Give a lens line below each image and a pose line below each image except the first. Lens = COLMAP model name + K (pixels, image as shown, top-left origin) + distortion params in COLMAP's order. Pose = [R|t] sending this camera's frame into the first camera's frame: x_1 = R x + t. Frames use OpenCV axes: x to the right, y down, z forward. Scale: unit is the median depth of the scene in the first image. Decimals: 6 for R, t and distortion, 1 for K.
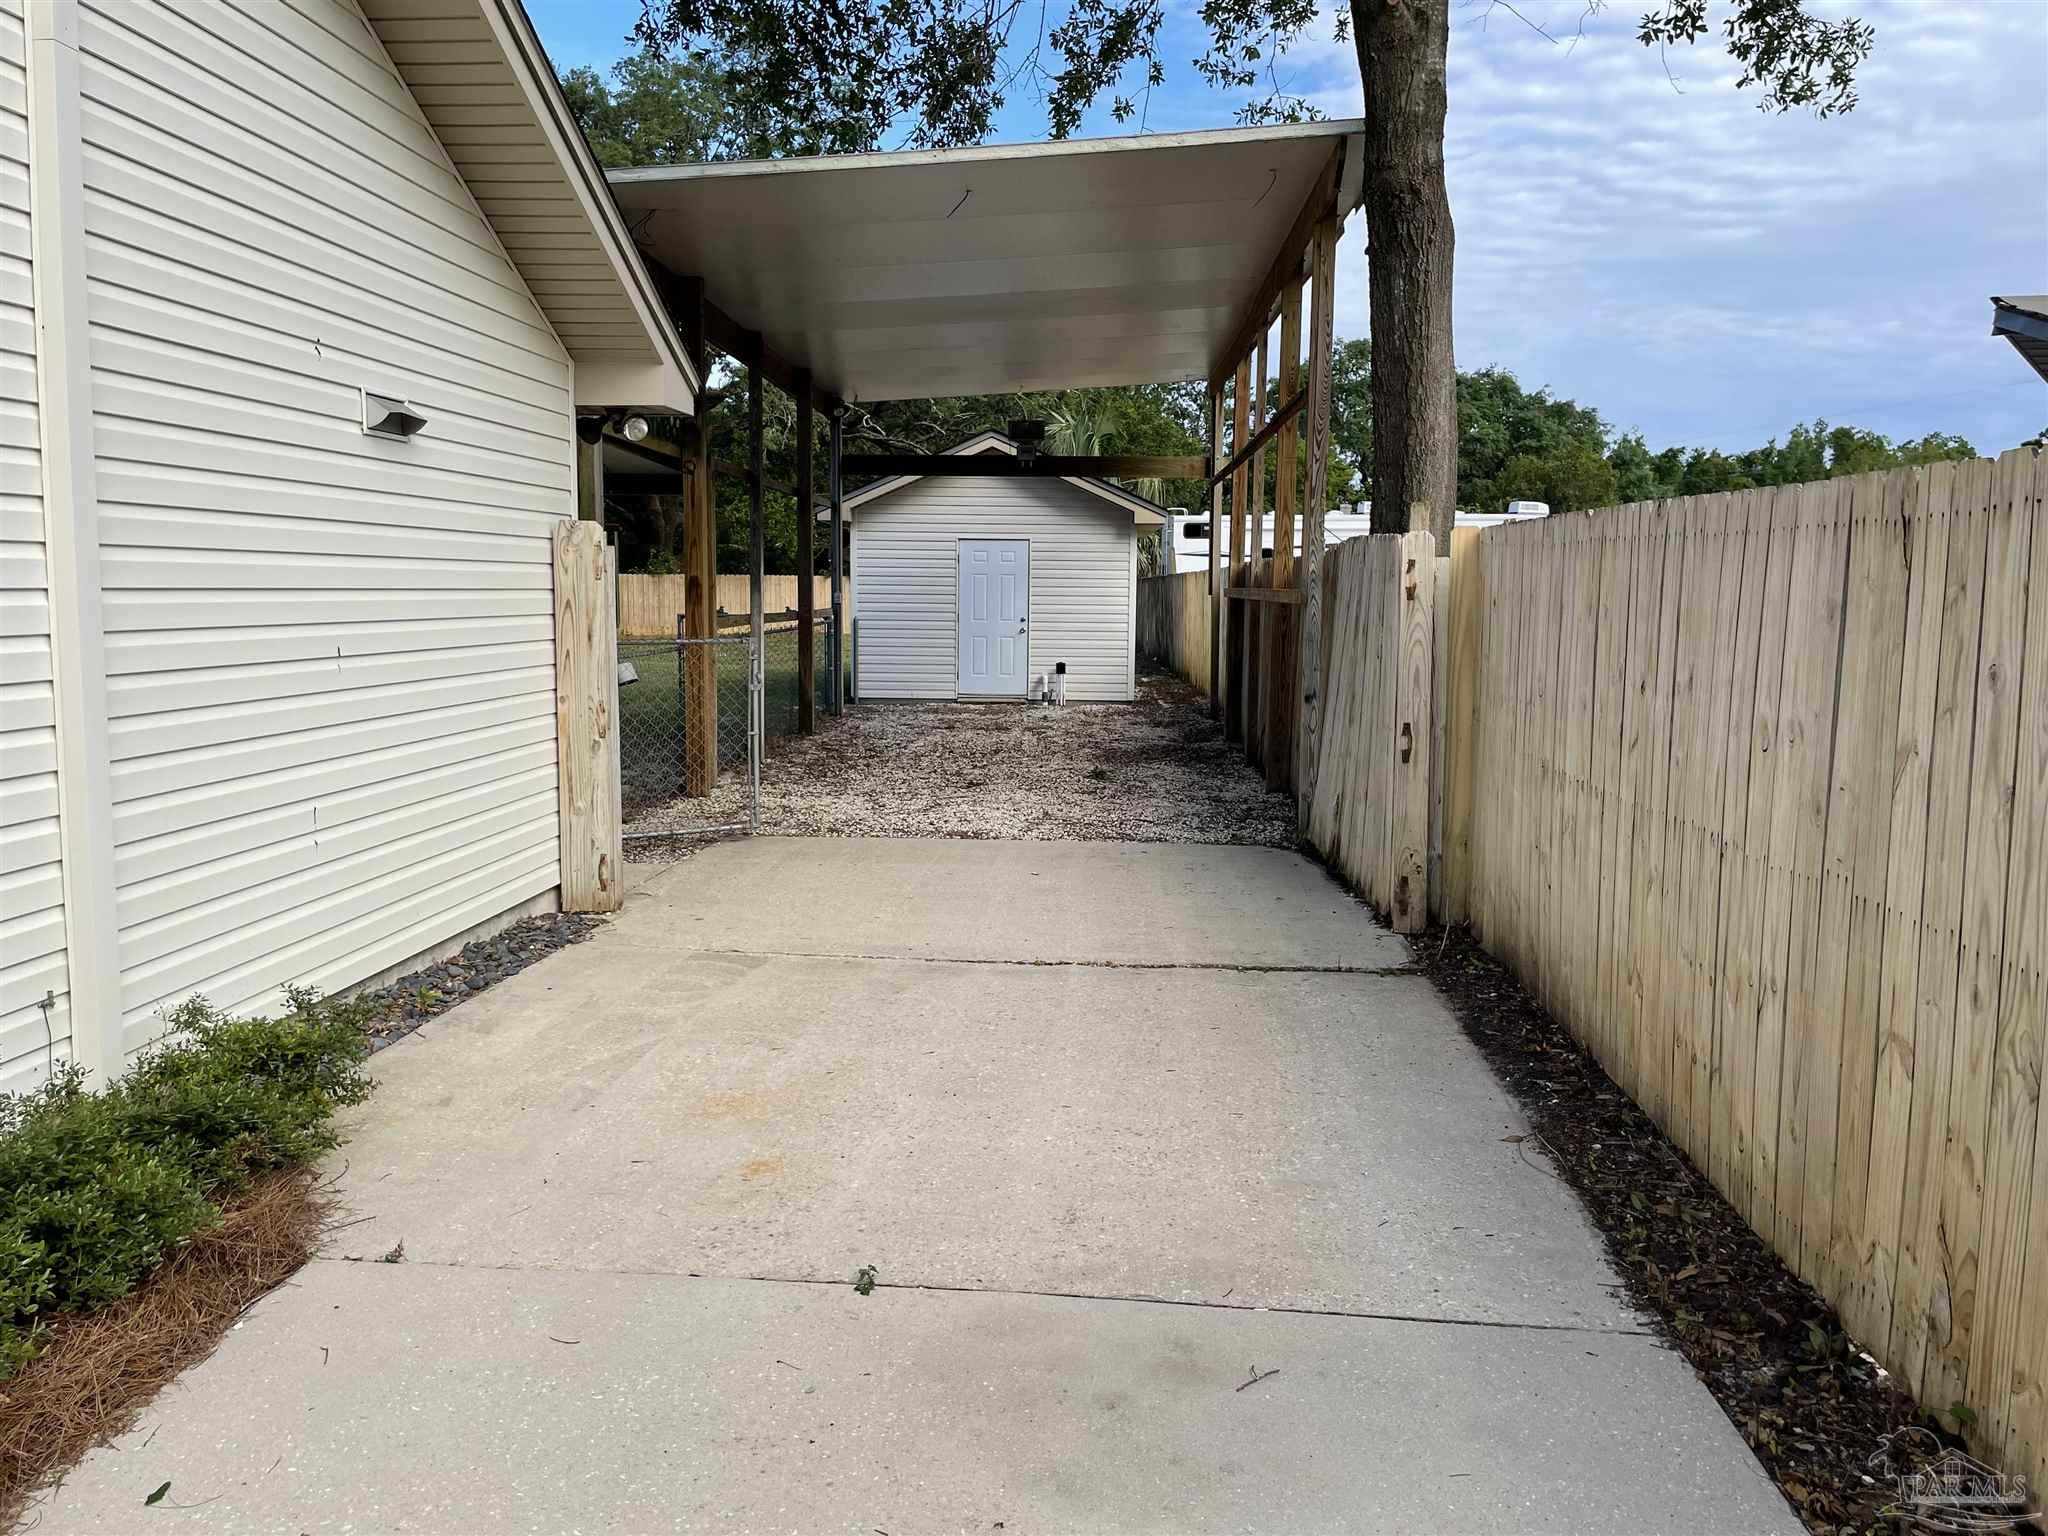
lens RADIAL K [[1540.0, 0, 1024.0], [0, 1540.0, 768.0], [0, 0, 1]] dist [0.009223, 0.002598]
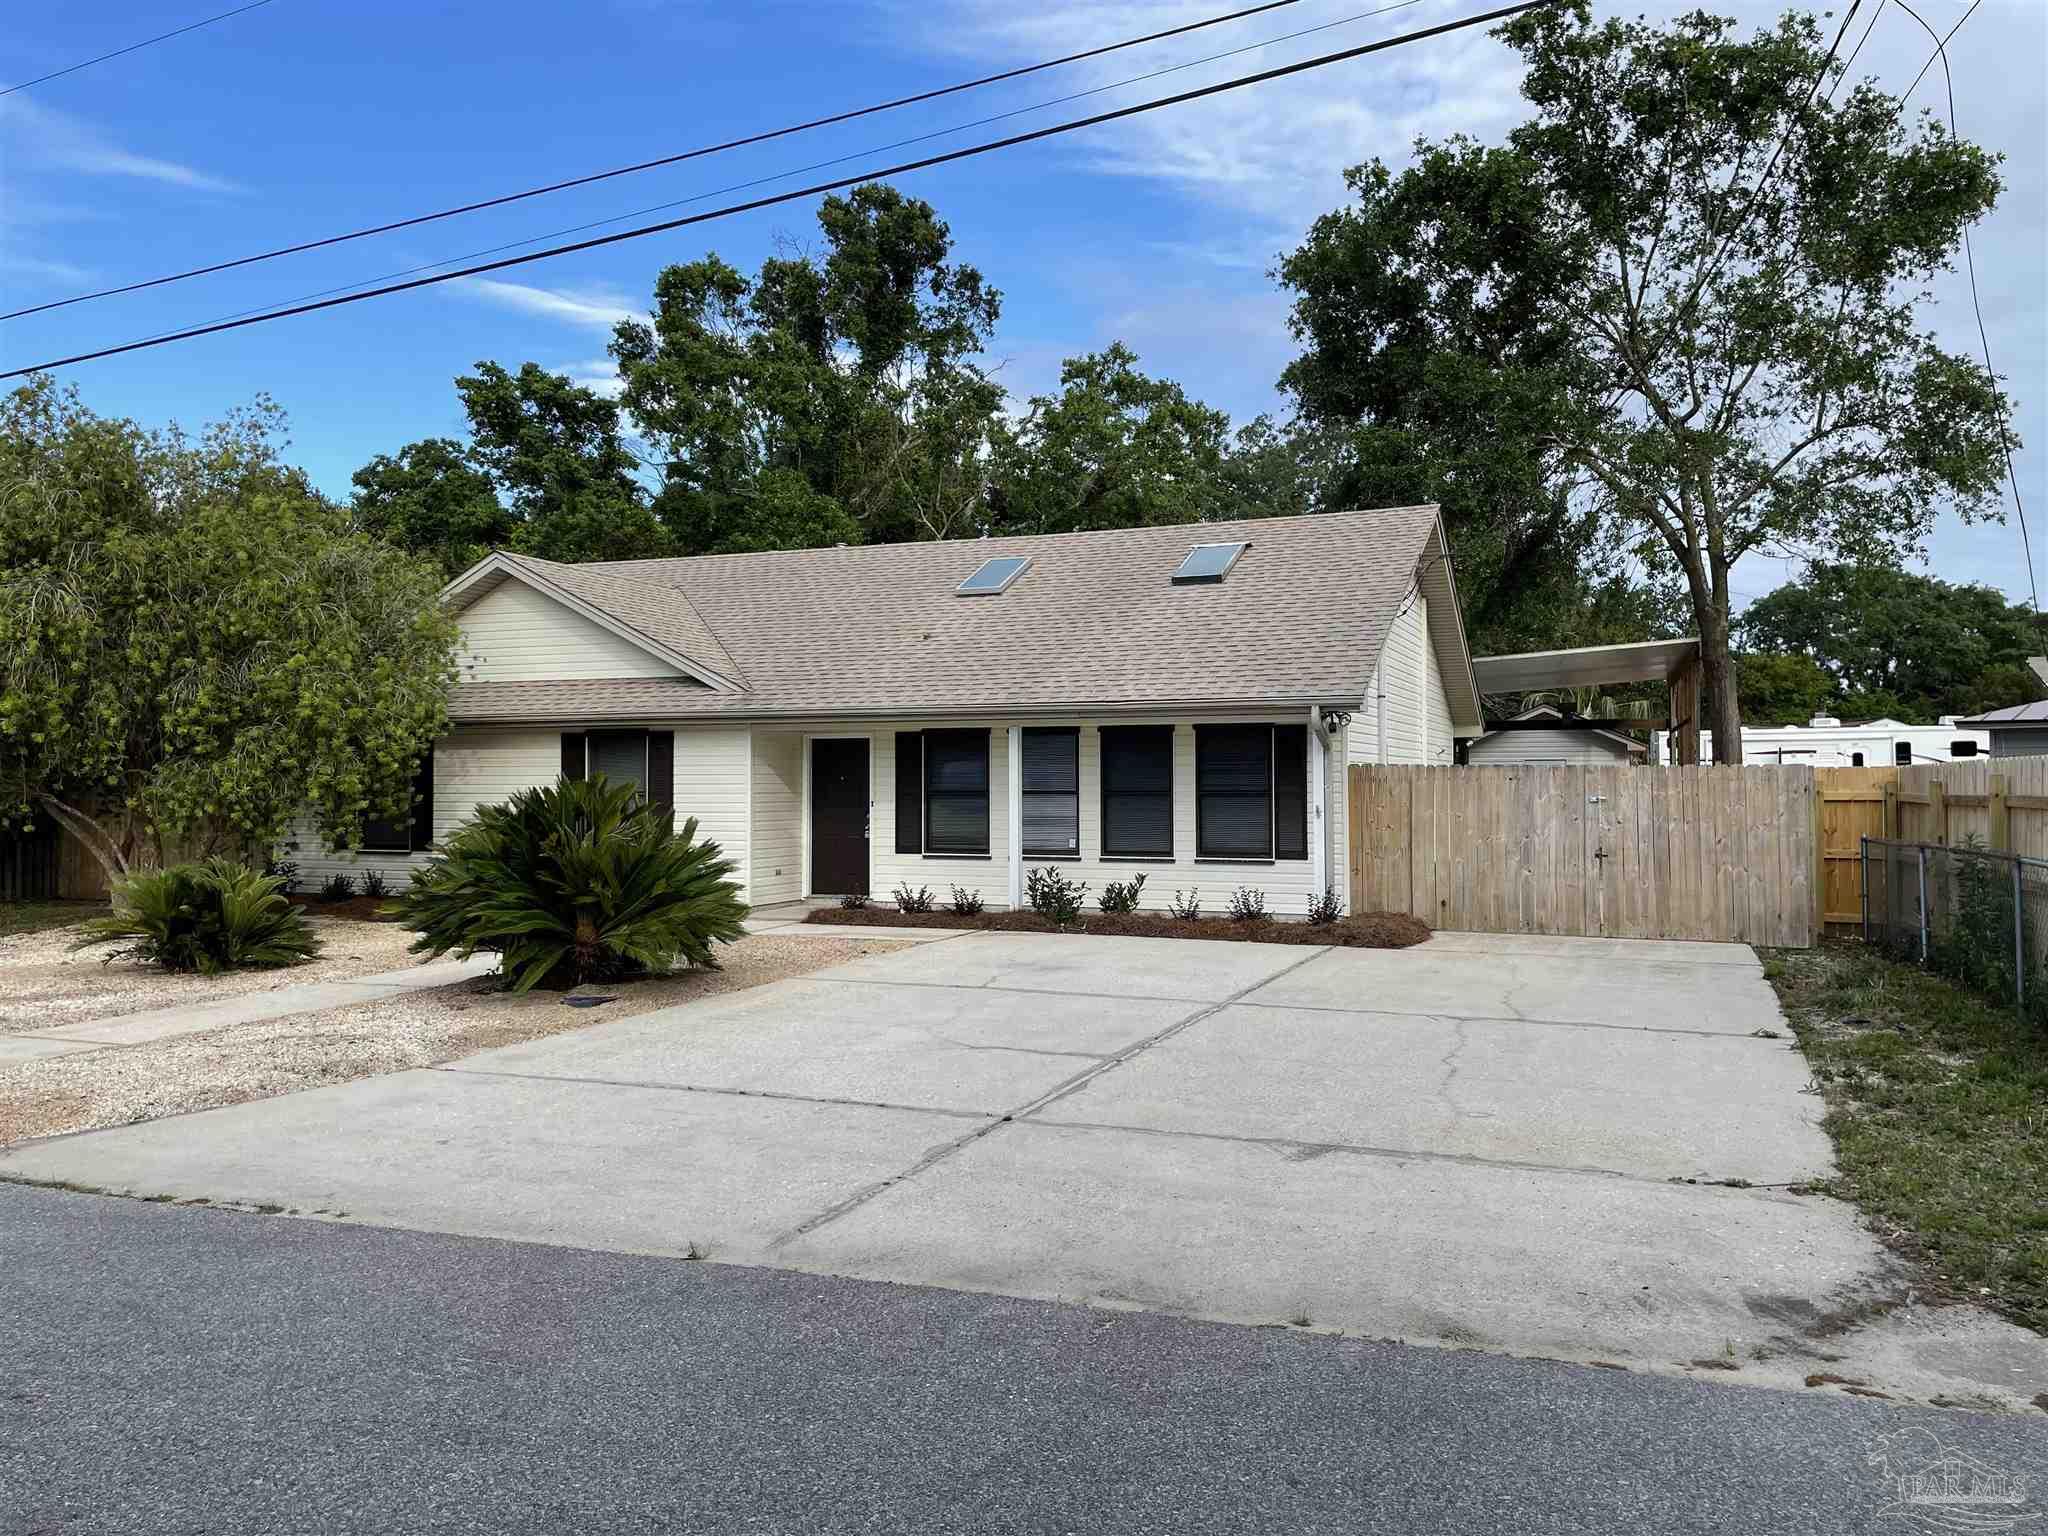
lens RADIAL K [[1540.0, 0, 1024.0], [0, 1540.0, 768.0], [0, 0, 1]] dist [0.009223, 0.002598]
pose [[0.953615, -0.016794, -0.300560, -0.016676], [-0.022576, 0.991641, -0.127036, 0.030964], [0.300181, 0.127929, 0.945265, -0.264753]]
